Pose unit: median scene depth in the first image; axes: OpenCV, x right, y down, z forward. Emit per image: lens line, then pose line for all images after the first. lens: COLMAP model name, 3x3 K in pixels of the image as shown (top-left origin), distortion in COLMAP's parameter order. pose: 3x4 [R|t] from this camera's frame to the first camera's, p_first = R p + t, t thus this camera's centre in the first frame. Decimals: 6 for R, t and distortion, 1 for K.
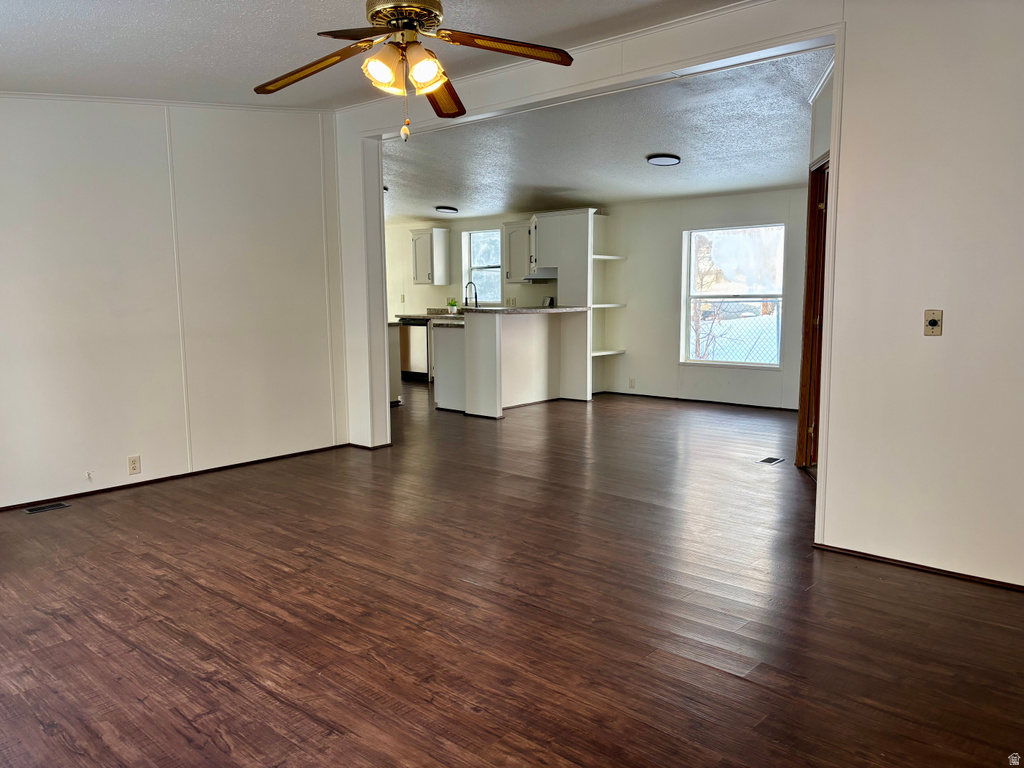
lens RADIAL K [[766.1, 0, 514.8], [0, 766.1, 381.9], [0, 0, 1]] dist [0.009897, -0.013926]
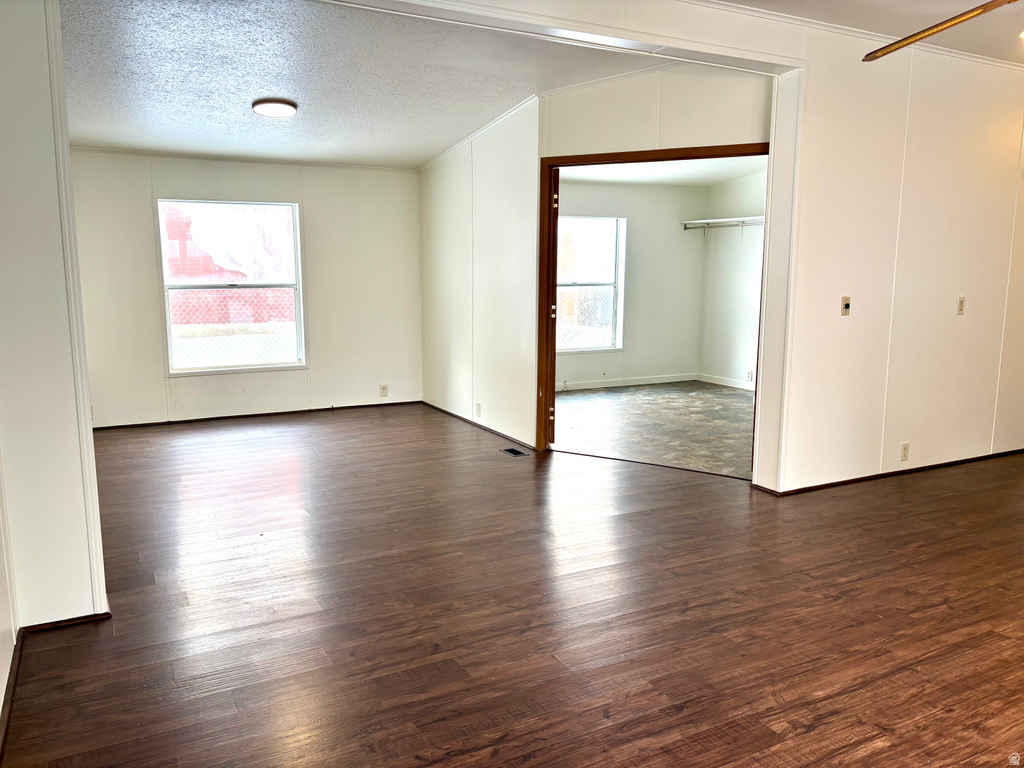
lens RADIAL K [[766.1, 0, 511.5], [0, 766.1, 387.5], [0, 0, 1]] dist [0.009897, -0.013926]
pose [[0.363612, -0.134950, 0.921724, -0.896567], [0.110101, 0.988742, 0.101329, -0.128919], [-0.925021, 0.064638, 0.374377, 0.980451]]
